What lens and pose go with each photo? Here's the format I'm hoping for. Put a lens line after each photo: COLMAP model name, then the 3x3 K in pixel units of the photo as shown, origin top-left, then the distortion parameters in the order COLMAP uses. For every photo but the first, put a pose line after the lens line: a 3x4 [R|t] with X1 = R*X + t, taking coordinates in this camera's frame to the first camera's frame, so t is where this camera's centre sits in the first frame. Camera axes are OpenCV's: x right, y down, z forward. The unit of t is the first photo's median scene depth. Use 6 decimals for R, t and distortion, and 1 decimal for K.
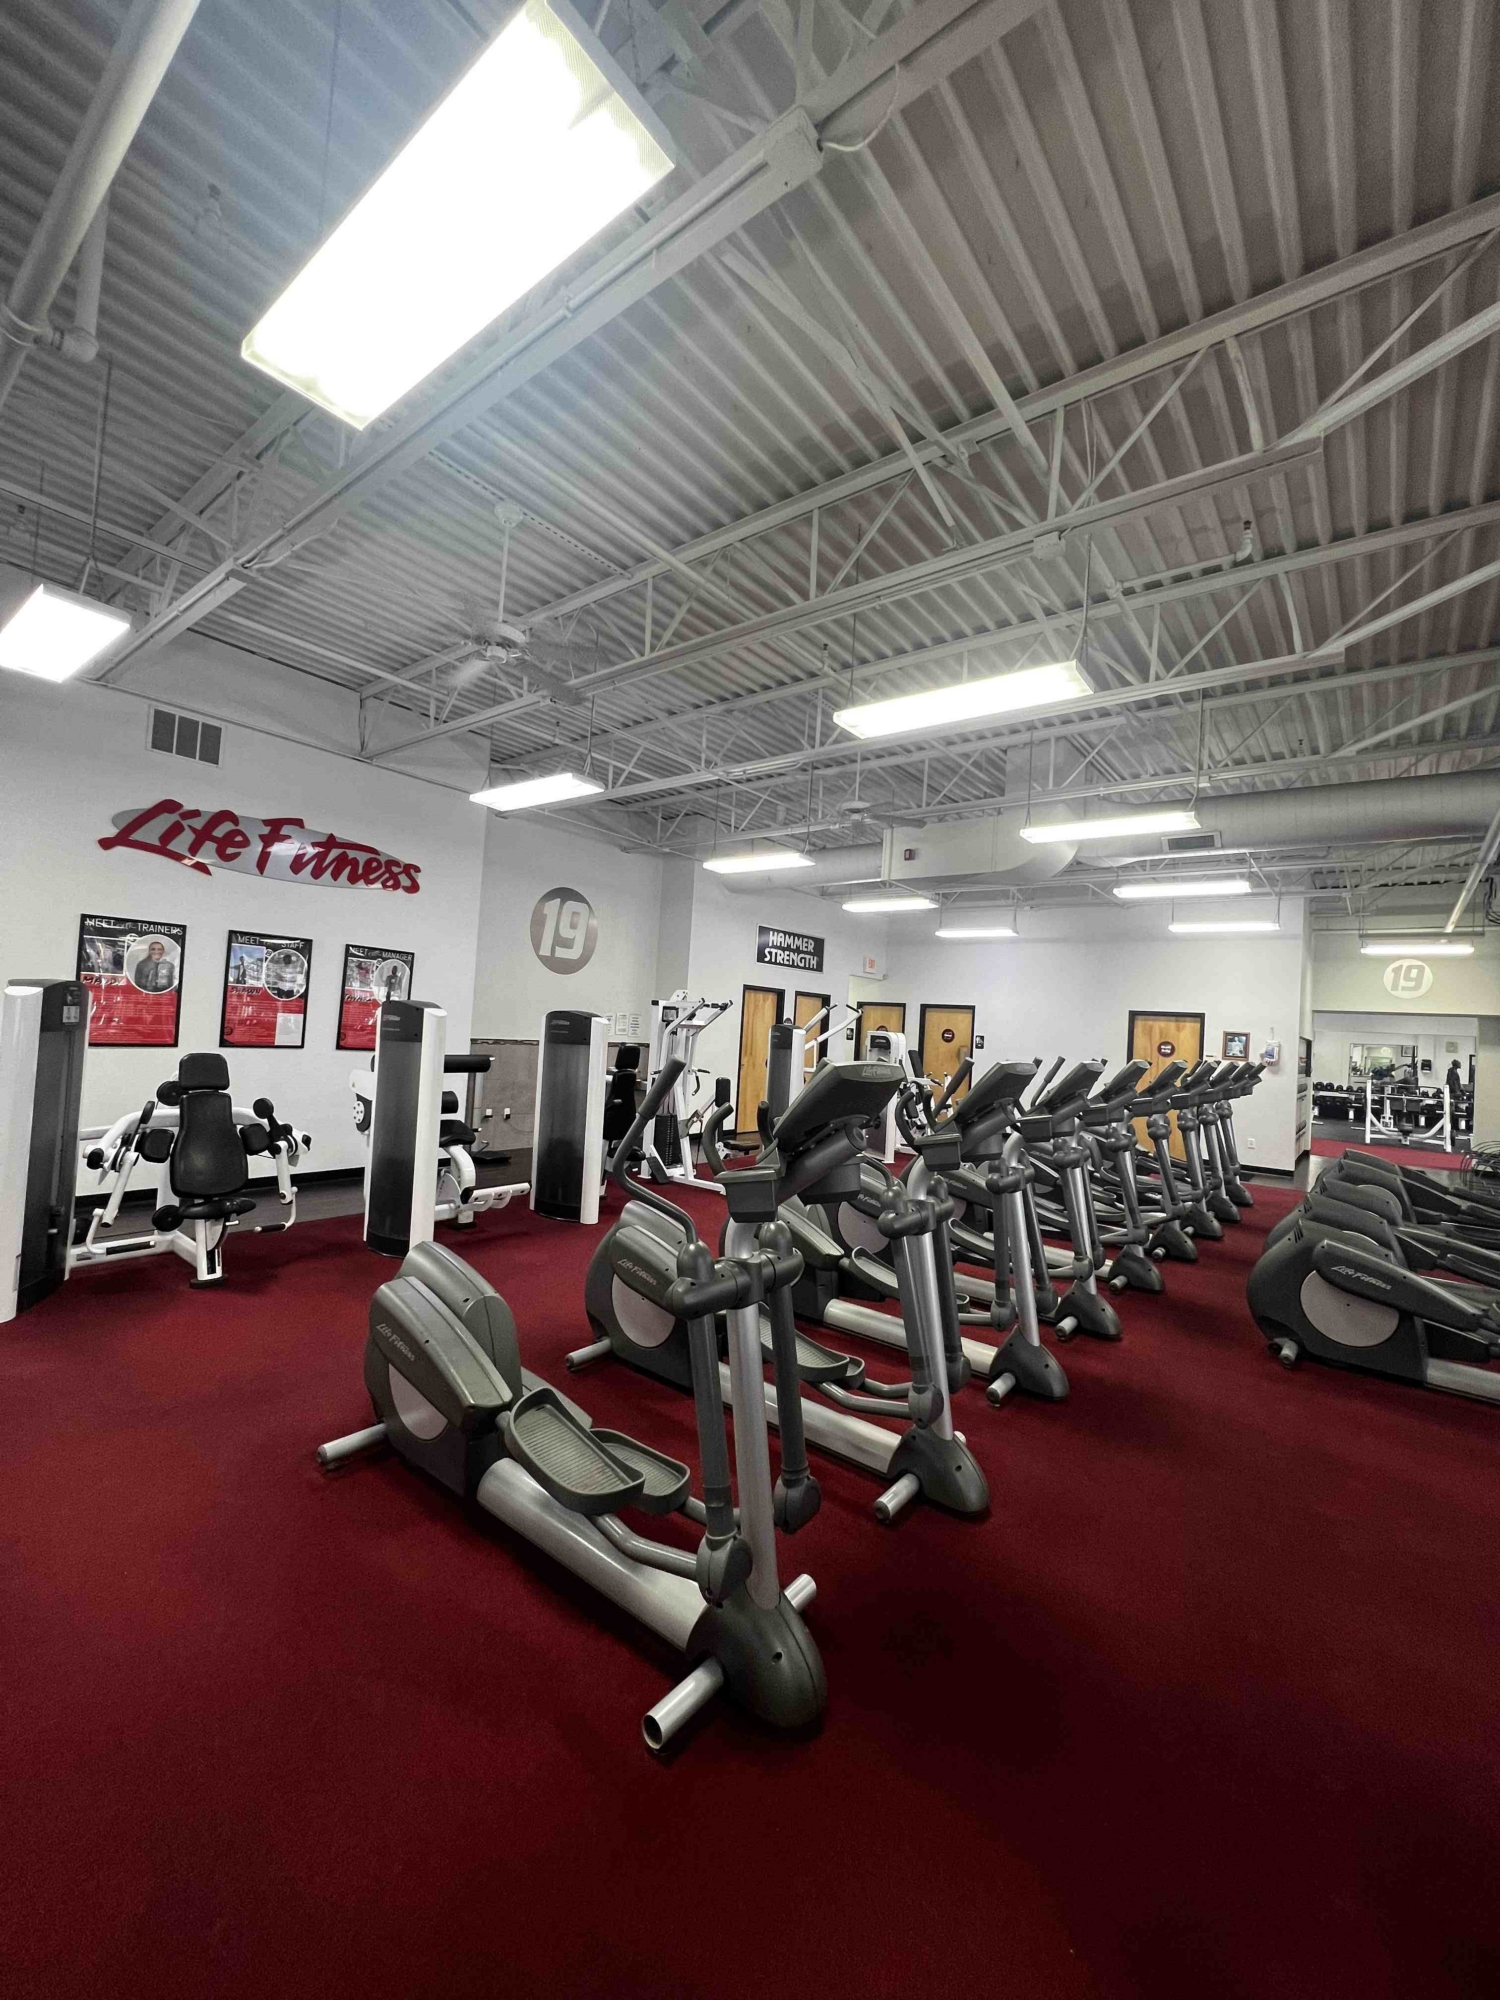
lens RADIAL K [[808.2, 0, 755.2], [0, 808.2, 1004.0], [0, 0, 1]] dist [-0.000842, -0.000030]
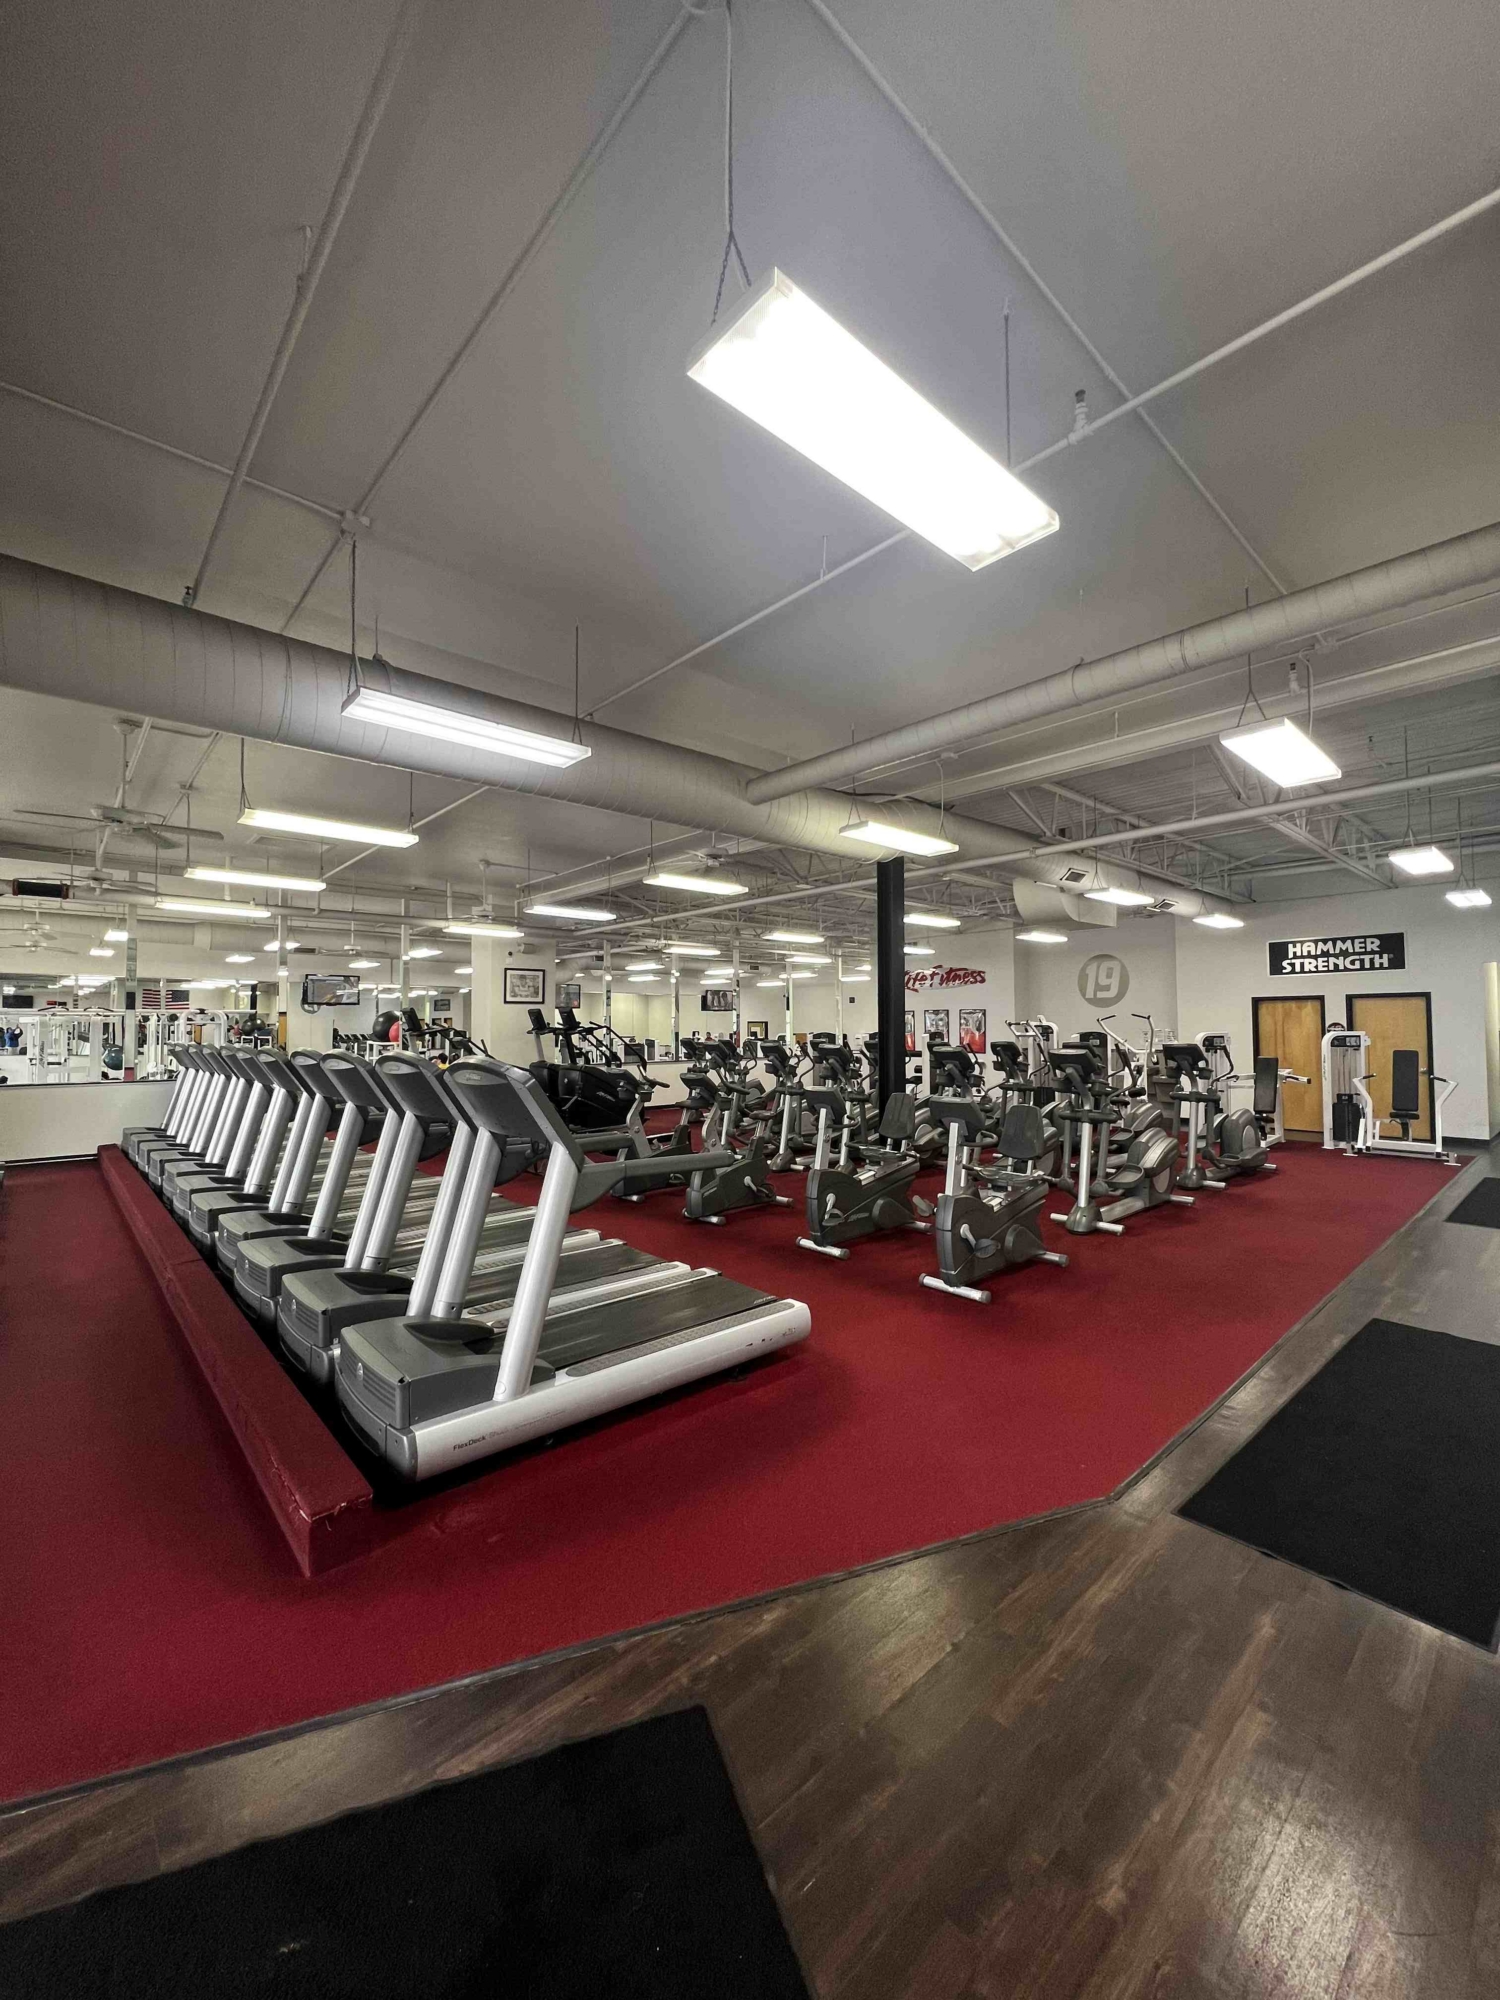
lens RADIAL K [[808.2, 0, 748.6], [0, 808.2, 1000.6], [0, 0, 1]] dist [-0.000842, -0.000030]
pose [[-0.174912, -0.091356, -0.980337, 1.205489], [0.025009, 0.994953, -0.097180, 0.072601], [0.984266, -0.041516, -0.171744, 0.471920]]
